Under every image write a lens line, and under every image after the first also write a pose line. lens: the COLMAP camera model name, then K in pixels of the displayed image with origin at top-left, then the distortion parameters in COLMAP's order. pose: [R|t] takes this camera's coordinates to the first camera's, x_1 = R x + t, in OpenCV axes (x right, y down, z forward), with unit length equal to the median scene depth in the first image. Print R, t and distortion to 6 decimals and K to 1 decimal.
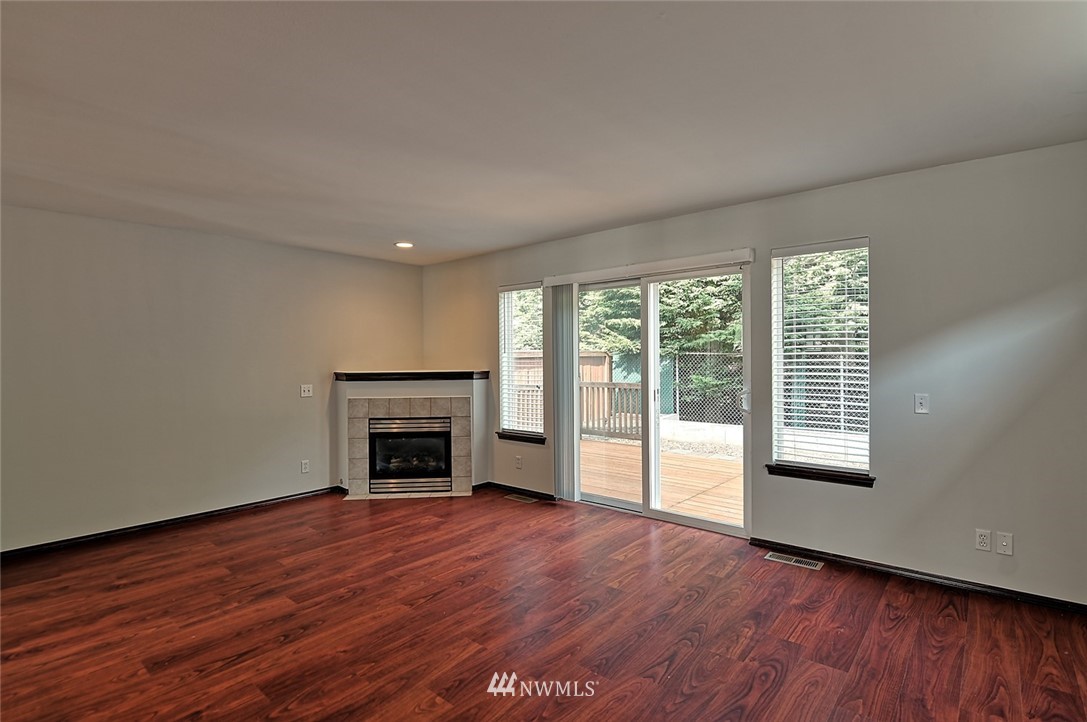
lens RADIAL K [[526.3, 0, 541.2], [0, 526.3, 358.8], [0, 0, 1]] dist [-0.017560, -0.004771]
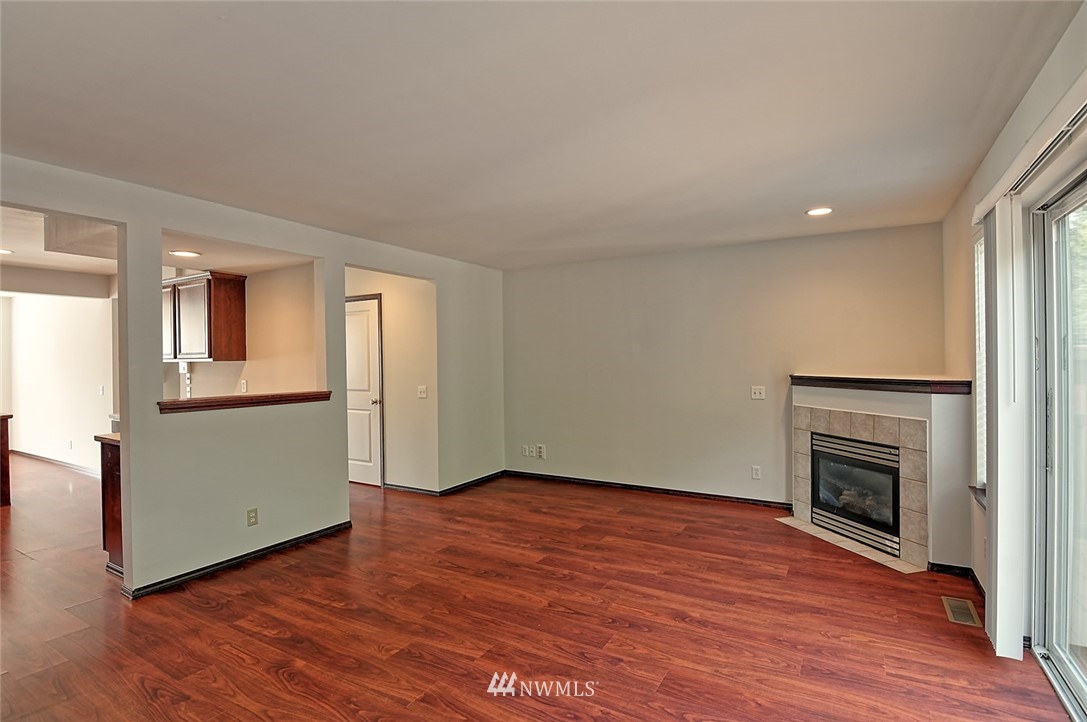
lens RADIAL K [[526.3, 0, 542.6], [0, 526.3, 359.6], [0, 0, 1]] dist [-0.017560, -0.004771]
pose [[0.177320, 0.007797, -0.984122, 0.558341], [0.000661, 0.999967, 0.008042, -0.008855], [0.984153, -0.002077, 0.177310, 0.612837]]
